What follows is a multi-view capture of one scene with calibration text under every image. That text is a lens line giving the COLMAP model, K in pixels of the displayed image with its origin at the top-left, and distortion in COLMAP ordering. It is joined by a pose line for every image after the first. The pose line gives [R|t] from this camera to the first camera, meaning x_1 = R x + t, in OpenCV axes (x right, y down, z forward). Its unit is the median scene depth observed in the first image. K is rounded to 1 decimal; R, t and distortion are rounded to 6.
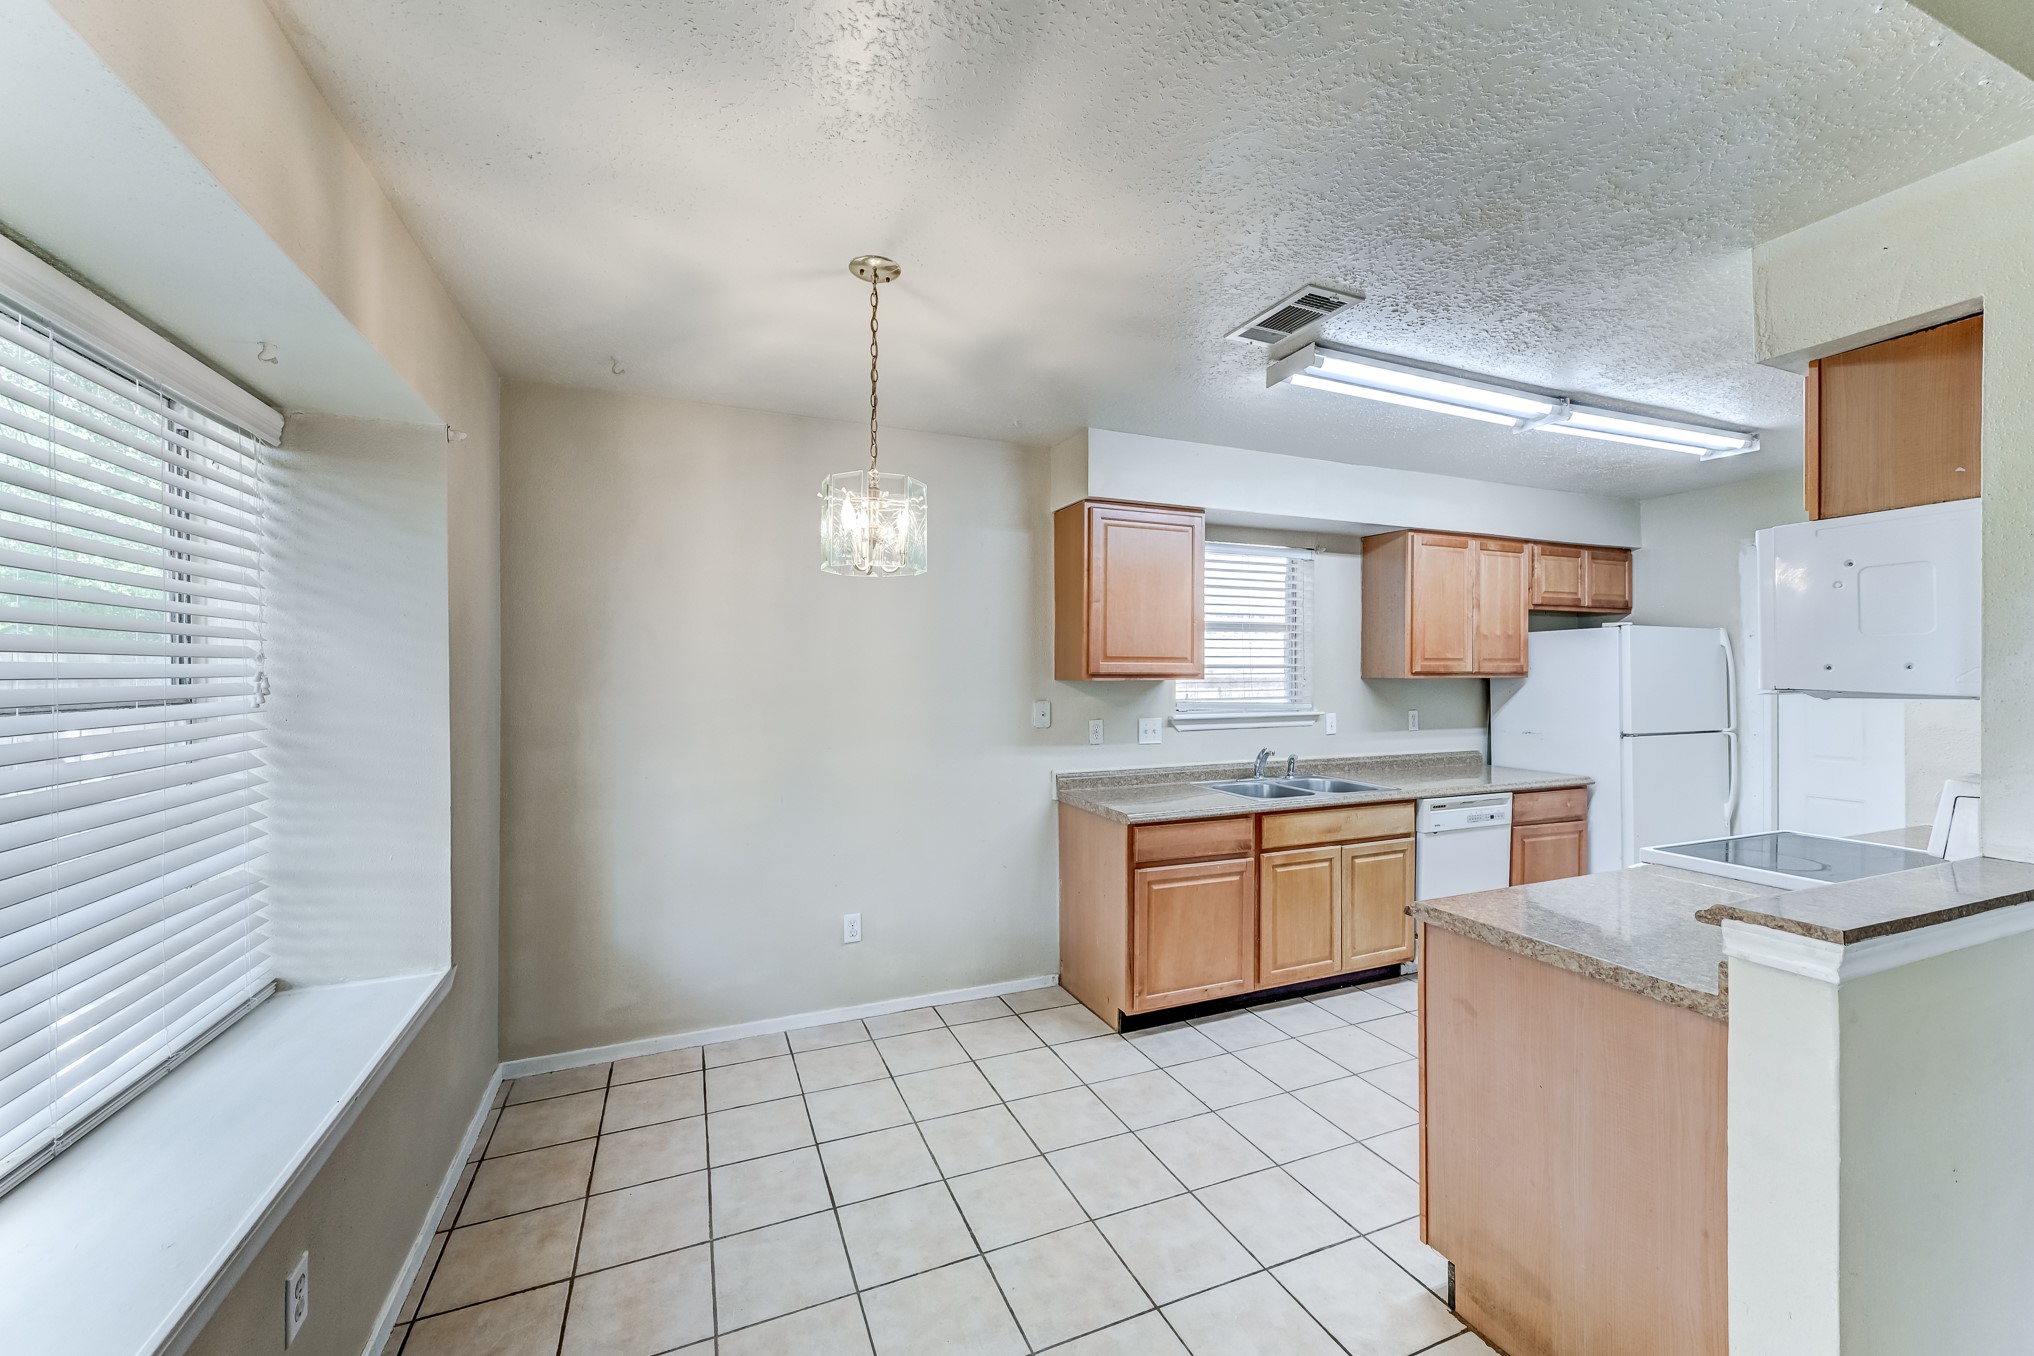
lens RADIAL K [[784.2, 0, 1013.7], [0, 784.2, 674.8], [0, 0, 1]] dist [0.007923, 0.000767]
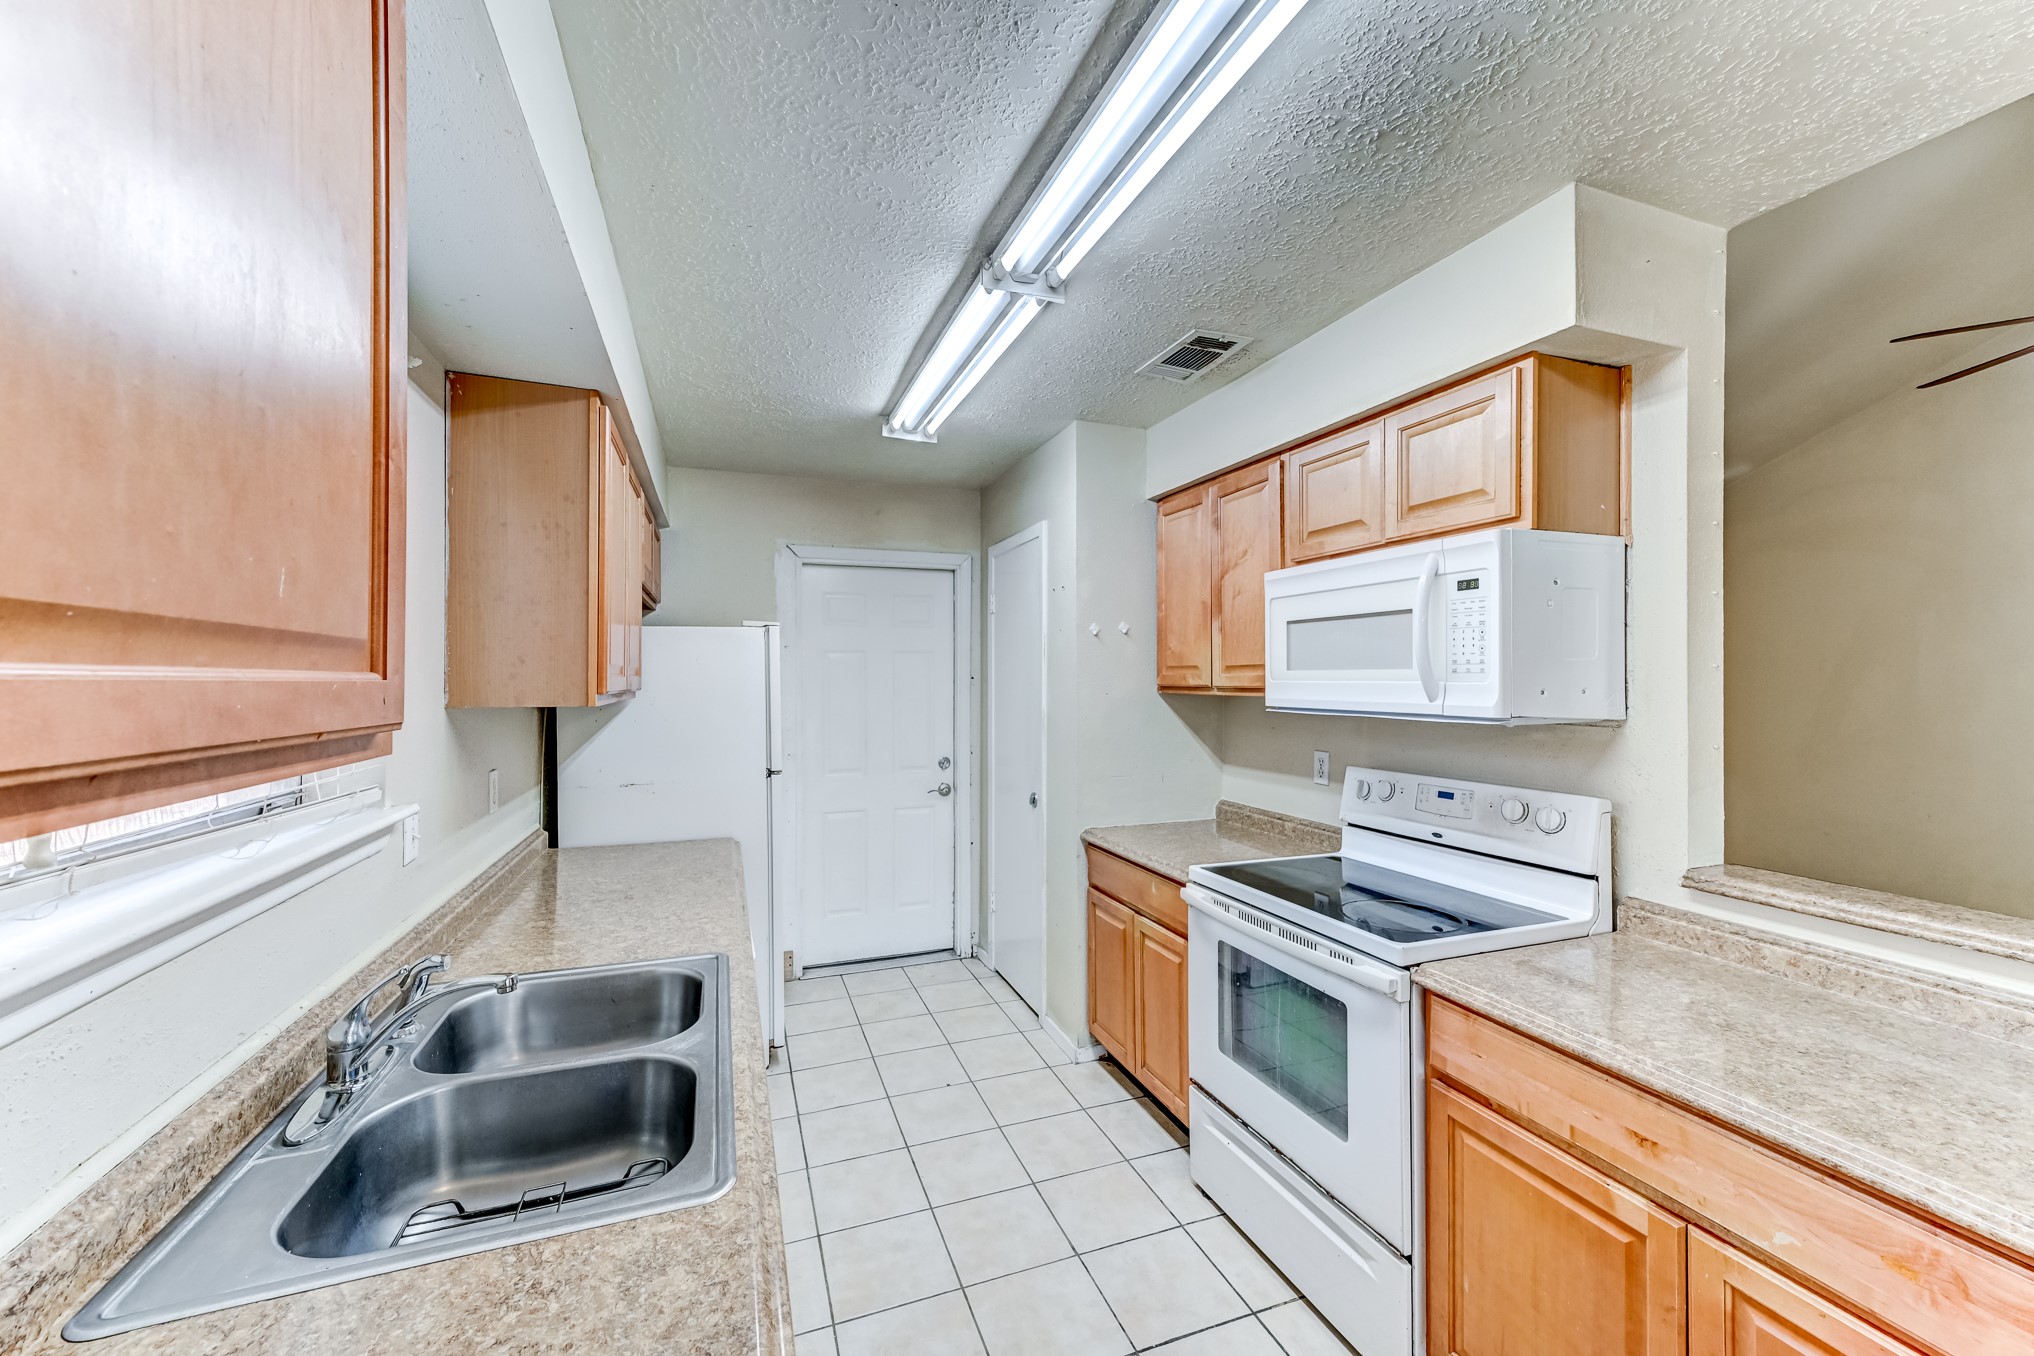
lens RADIAL K [[784.2, 0, 1014.3], [0, 784.2, 678.4], [0, 0, 1]] dist [0.007923, 0.000767]
pose [[0.044132, 0.001450, 0.999025, 0.049856], [0.001796, 0.999997, -0.001531, -0.013317], [-0.999024, 0.001862, 0.044129, 0.865512]]
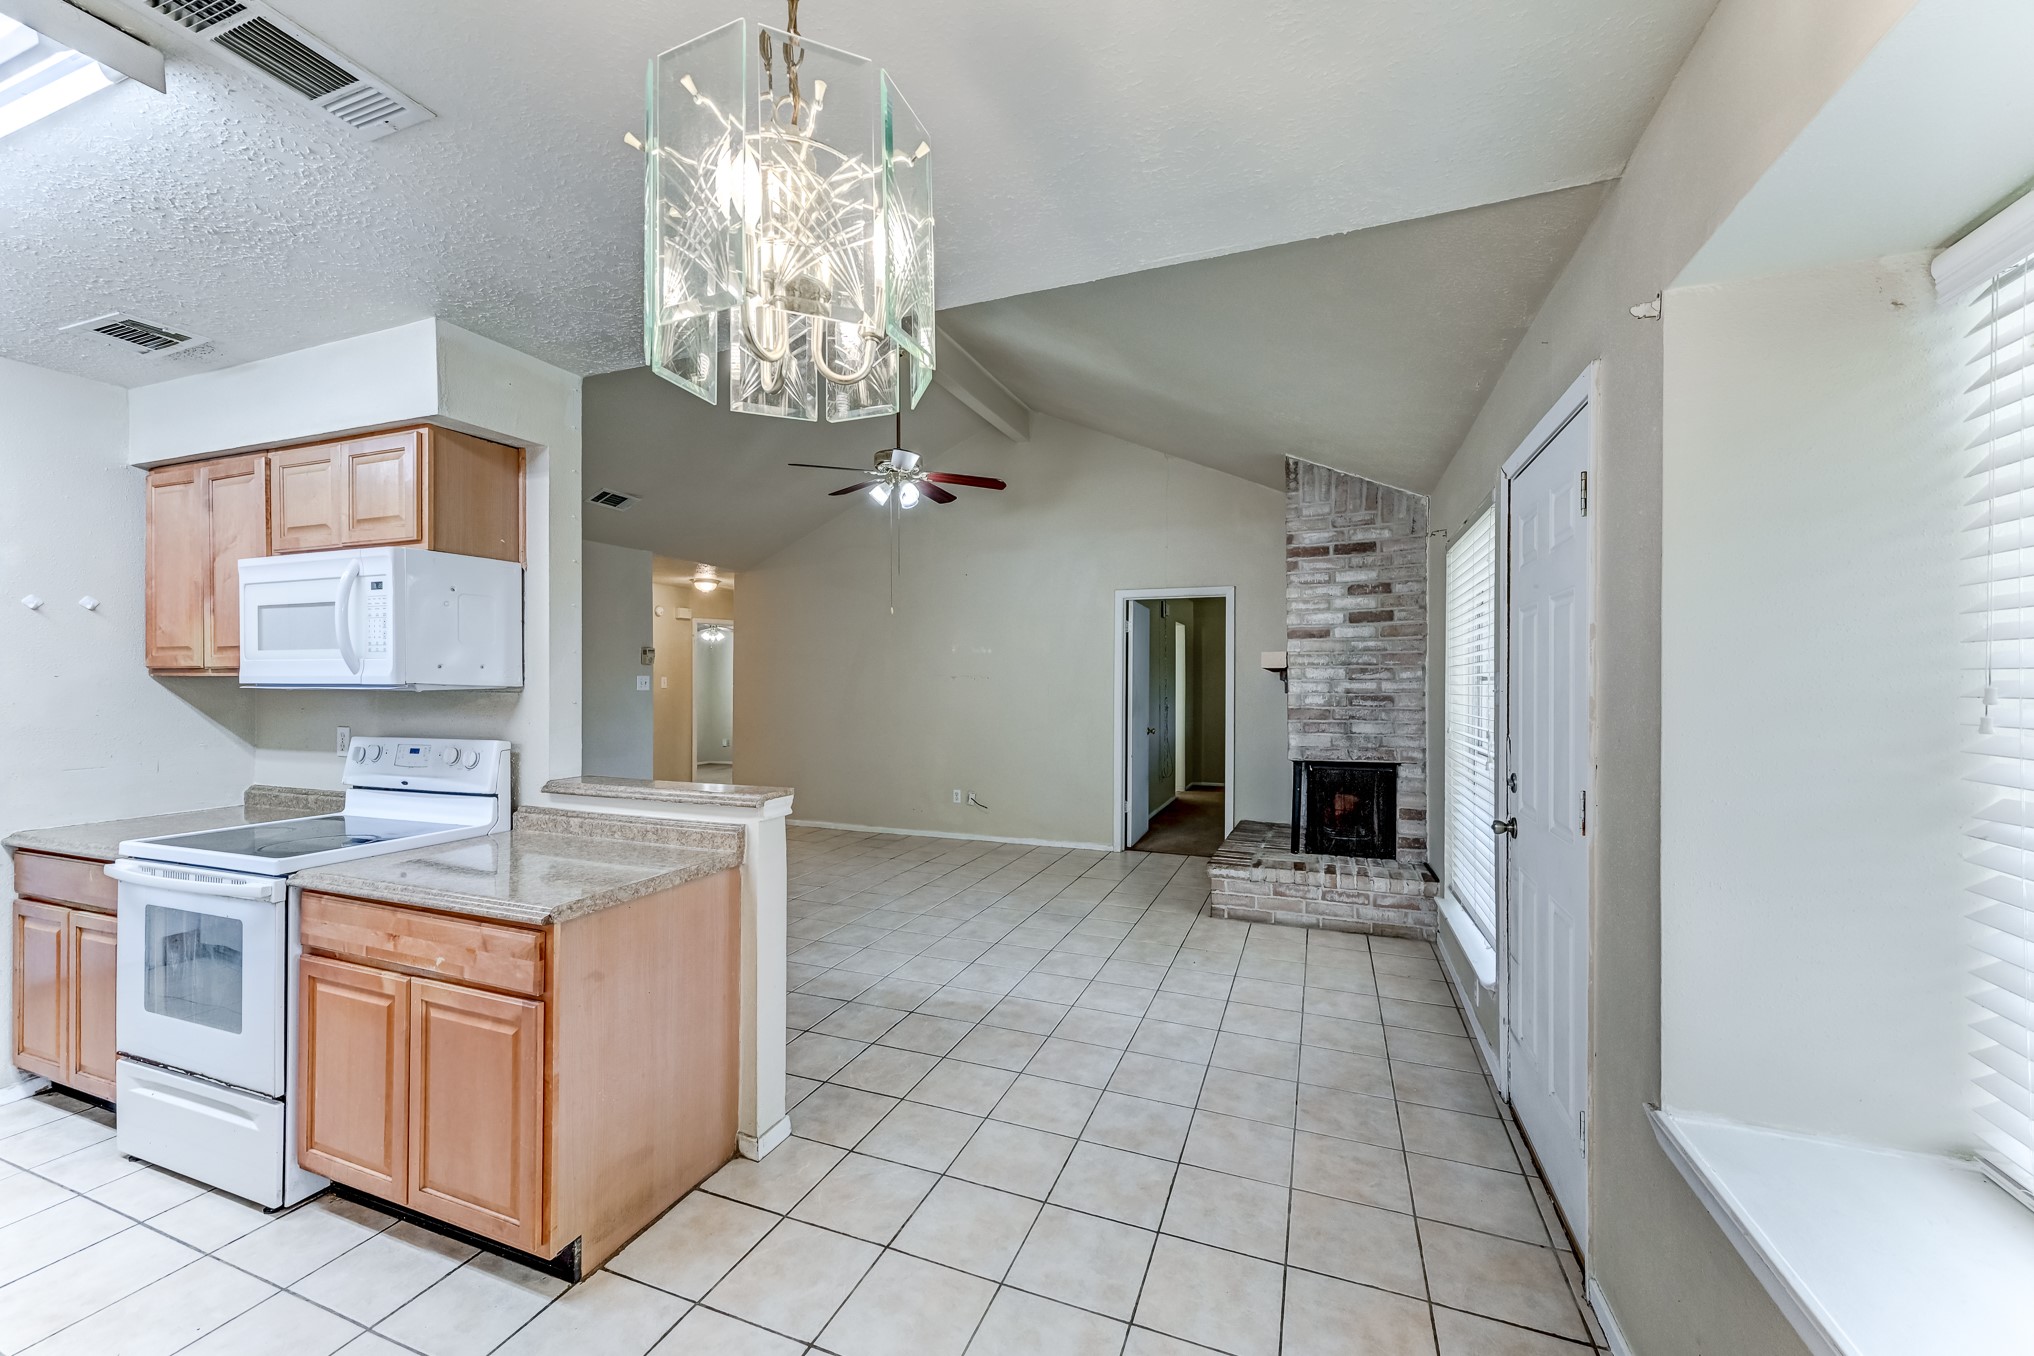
lens RADIAL K [[784.2, 0, 1011.8], [0, 784.2, 678.9], [0, 0, 1]] dist [0.007923, 0.000767]
pose [[-0.713772, 0.001742, 0.700376, -0.298097], [0.001878, 0.999998, -0.000574, 0.007801], [-0.700375, 0.000905, -0.713774, 0.696053]]
